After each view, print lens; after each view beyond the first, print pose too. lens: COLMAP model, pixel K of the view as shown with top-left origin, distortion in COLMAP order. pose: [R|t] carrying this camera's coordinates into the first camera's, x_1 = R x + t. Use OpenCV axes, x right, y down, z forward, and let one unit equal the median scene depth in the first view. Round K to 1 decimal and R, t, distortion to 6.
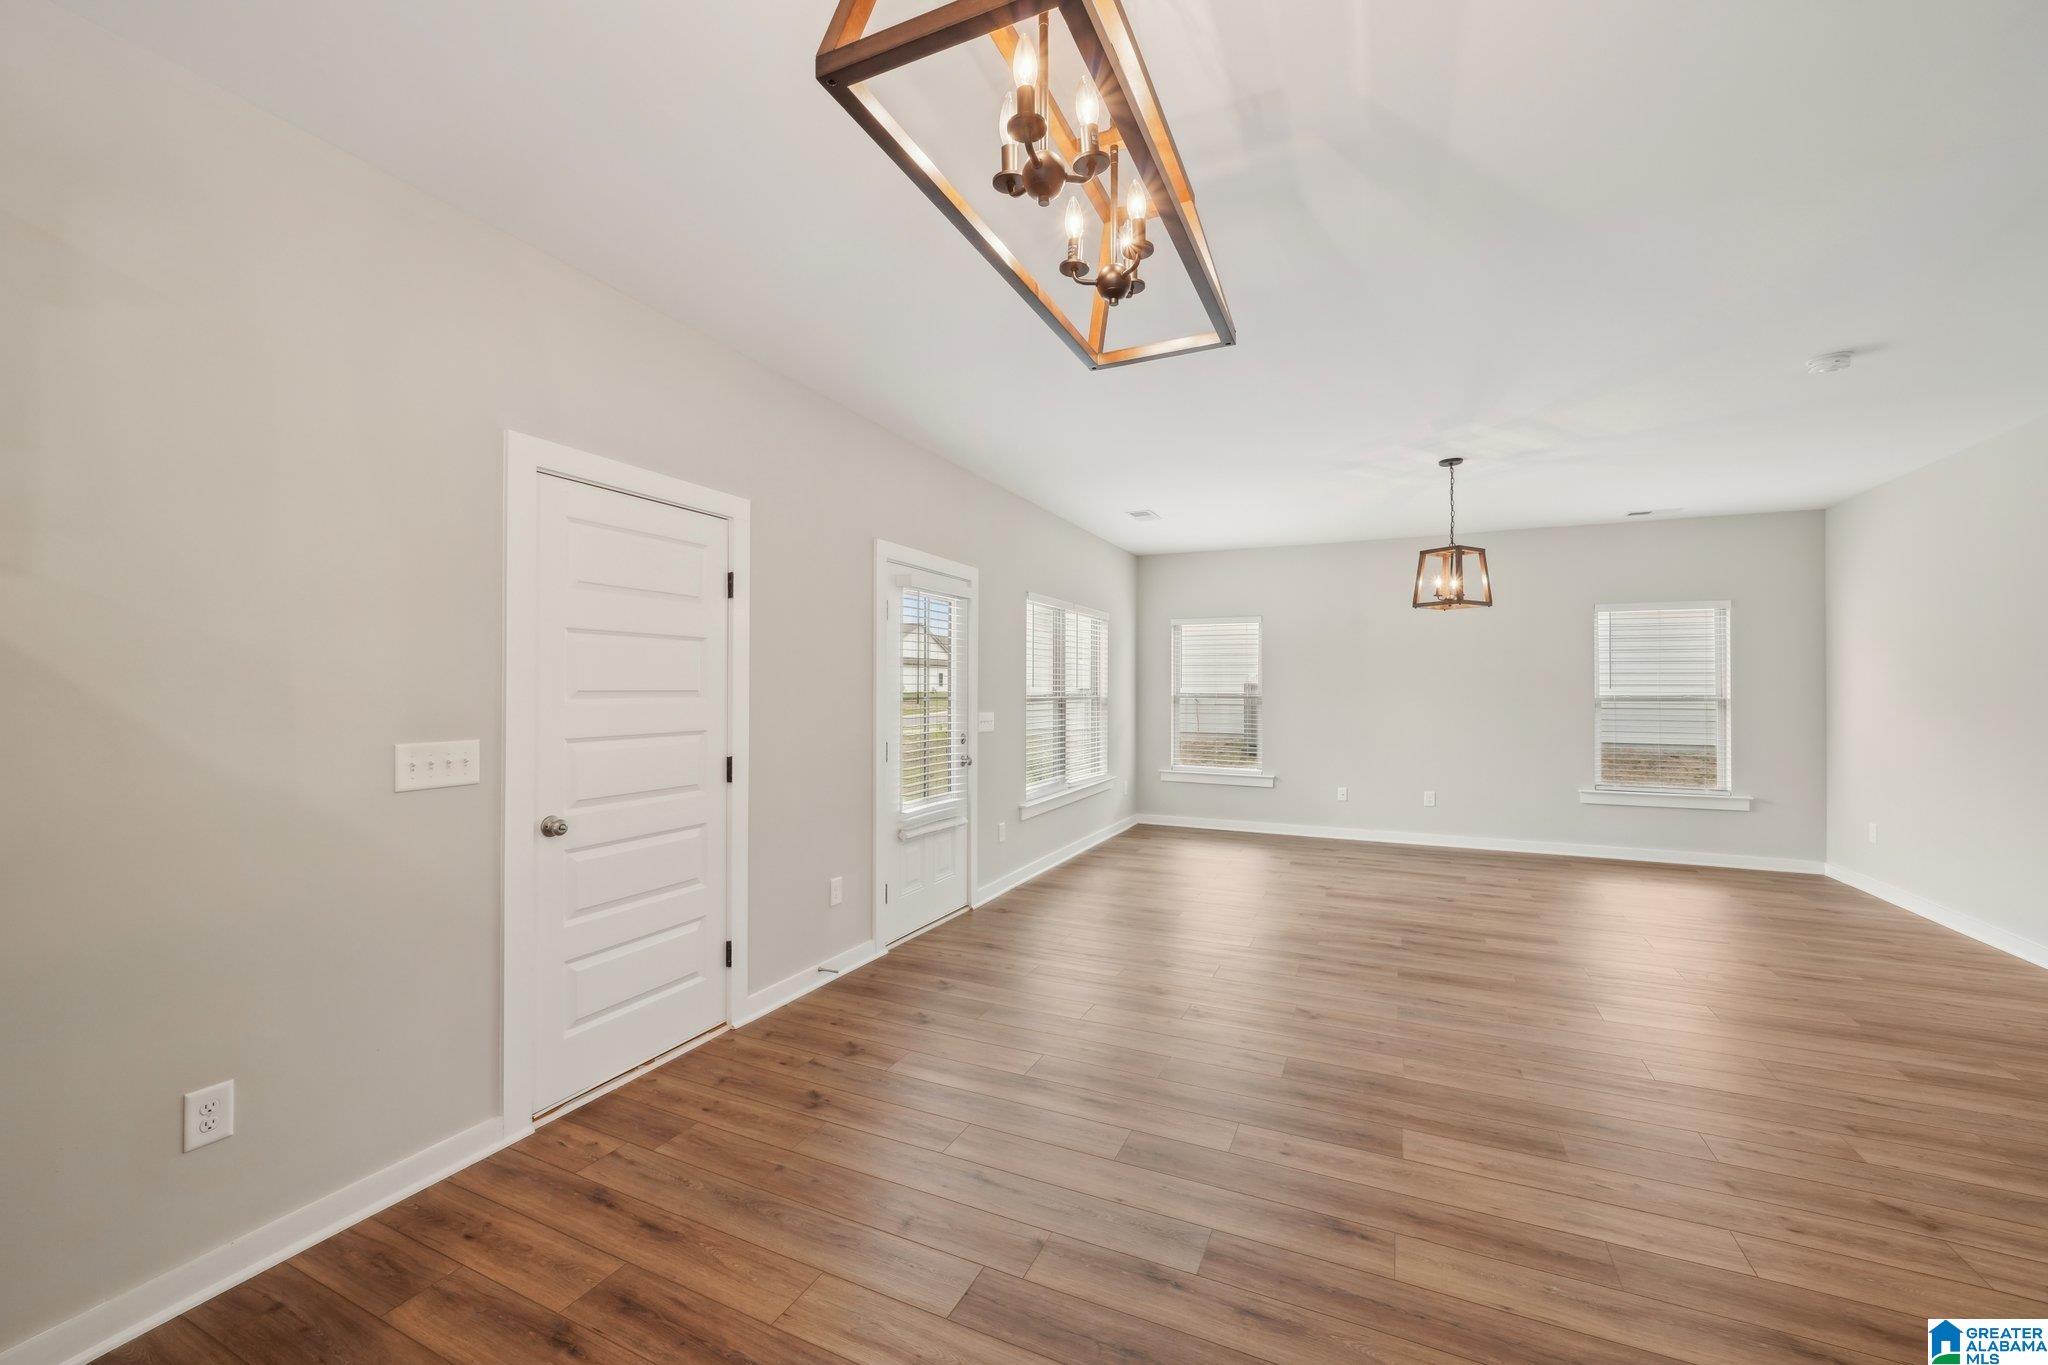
lens RADIAL K [[803.8, 0, 1024.0], [0, 803.8, 682.5], [0, 0, 1]] dist [-0.004699, 0.000065]
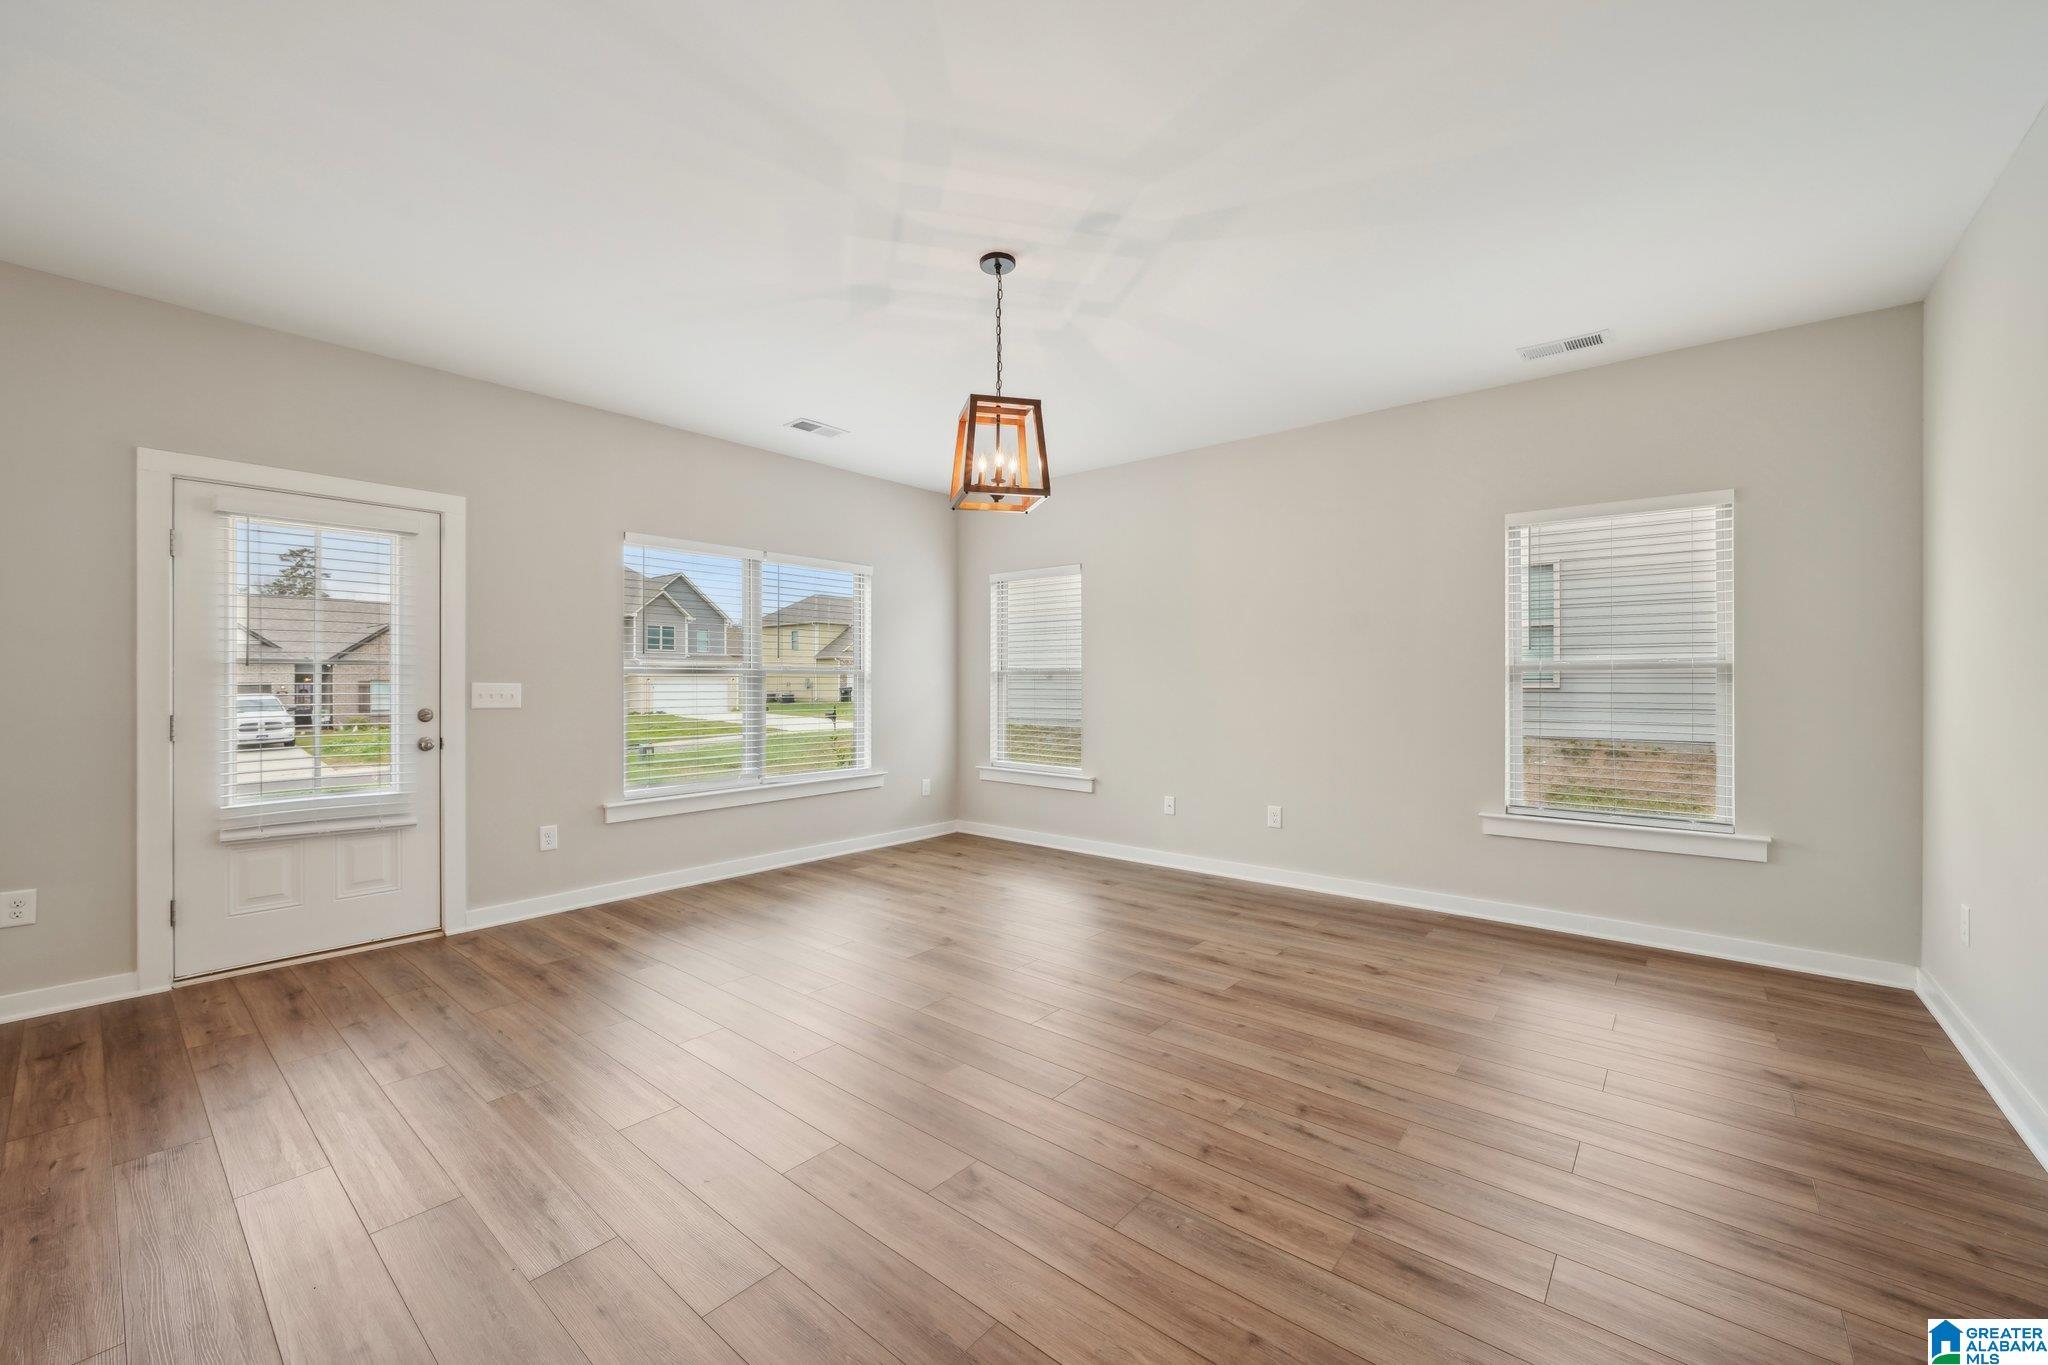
lens RADIAL K [[803.8, 0, 1024.0], [0, 803.8, 682.5], [0, 0, 1]] dist [-0.004699, 0.000065]
pose [[0.964995, -0.003125, -0.262251, 0.677919], [0.004494, 0.999979, 0.004621, 0.037116], [0.262231, -0.005638, 0.964989, 0.400970]]
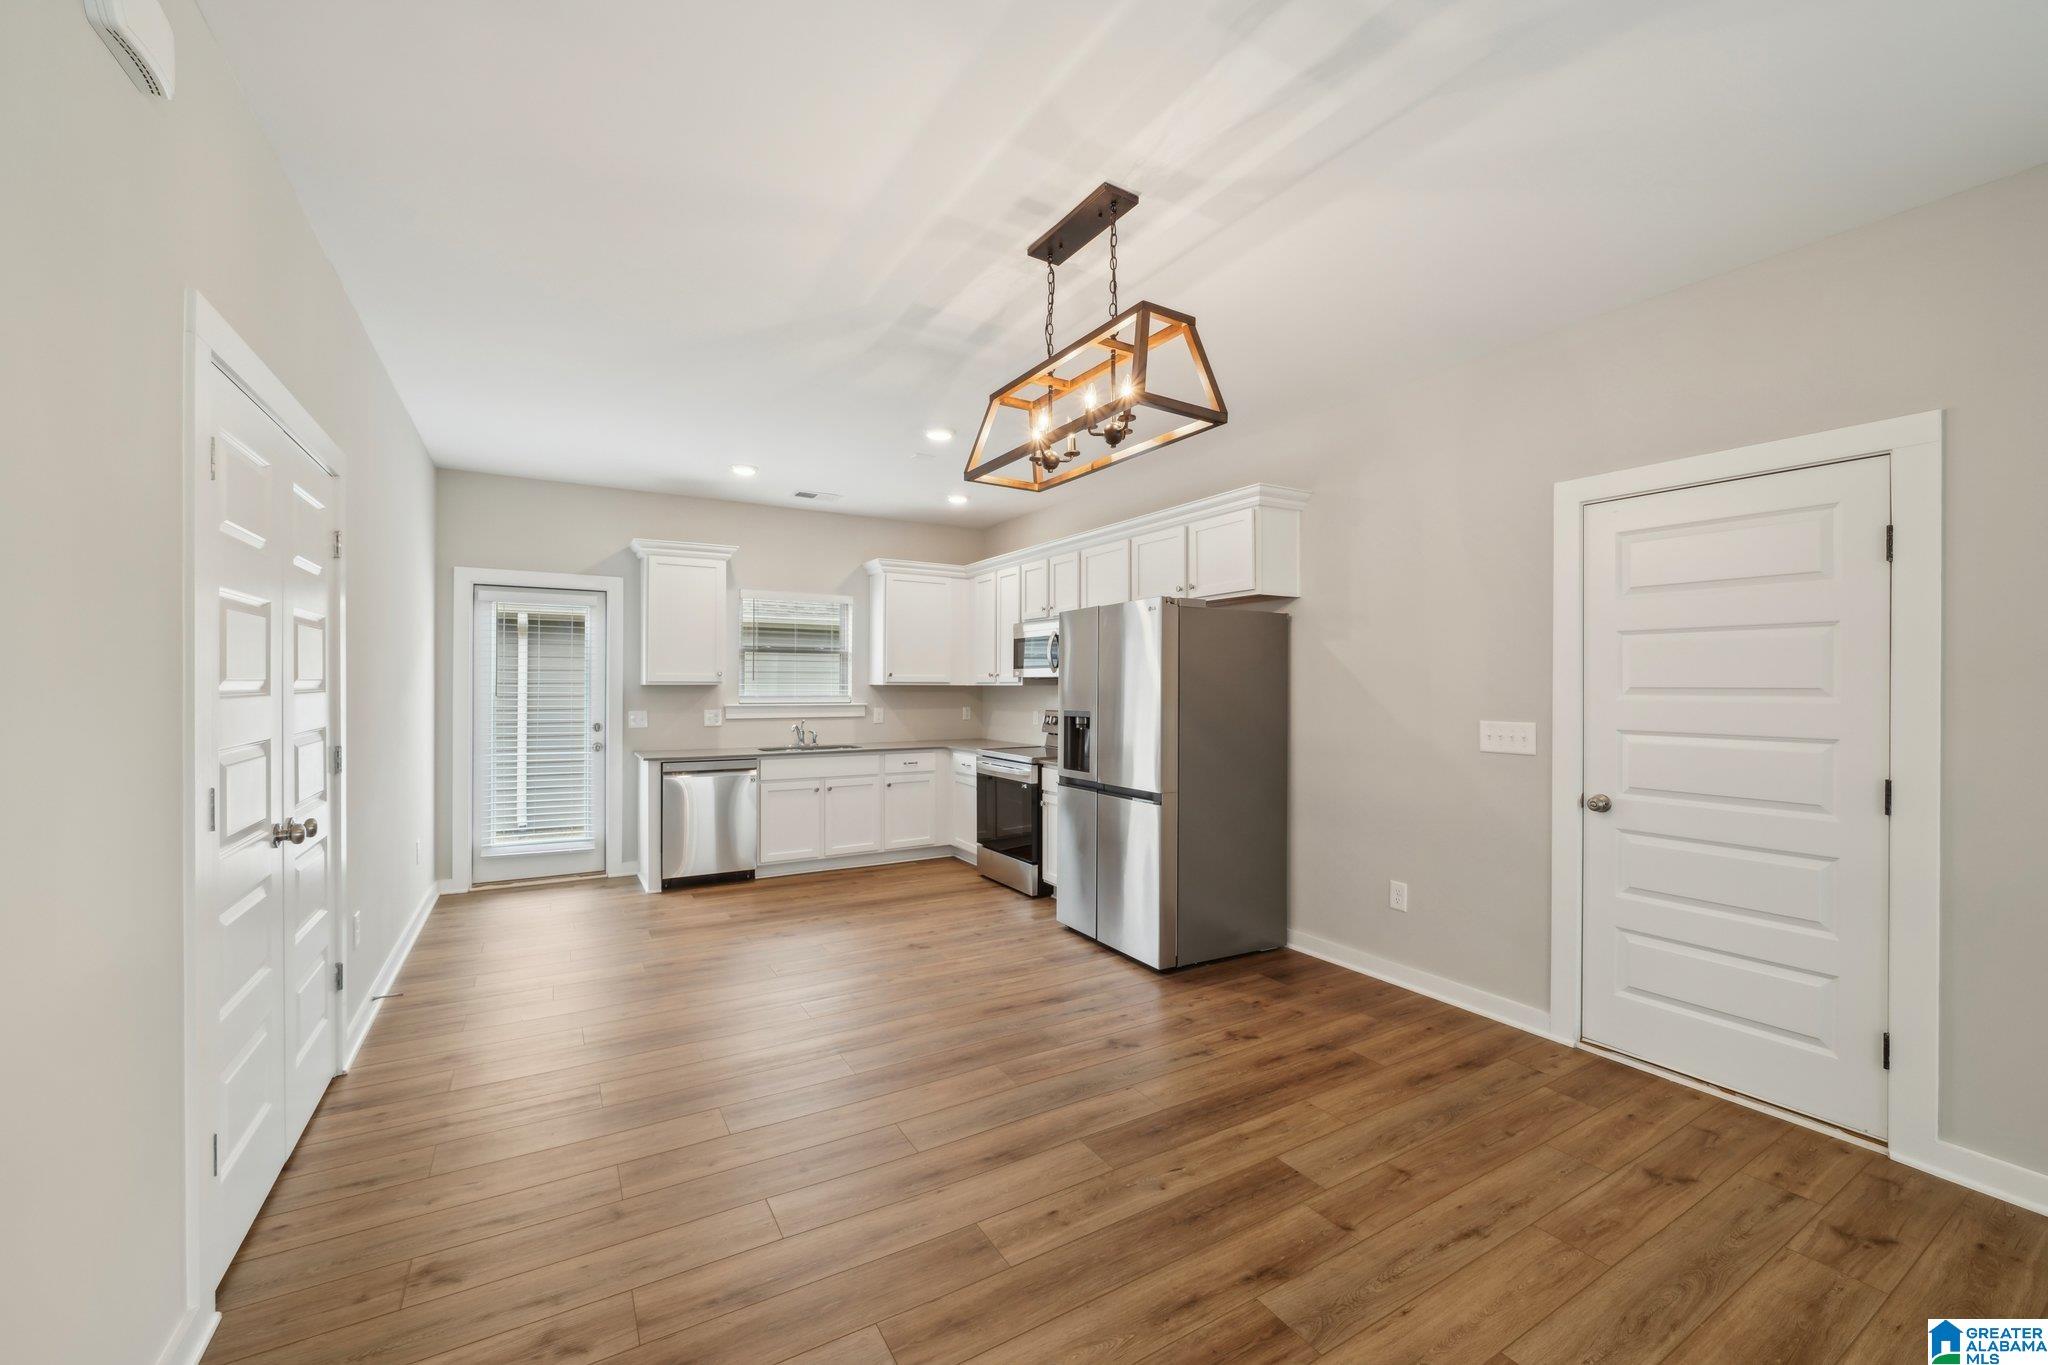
lens RADIAL K [[803.8, 0, 1024.0], [0, 803.8, 682.5], [0, 0, 1]] dist [-0.004699, 0.000065]
pose [[-0.558727, -0.008101, -0.829312, 0.432663], [-0.001145, 0.999959, -0.008997, 0.007470], [0.829351, -0.004077, -0.558714, 0.487486]]
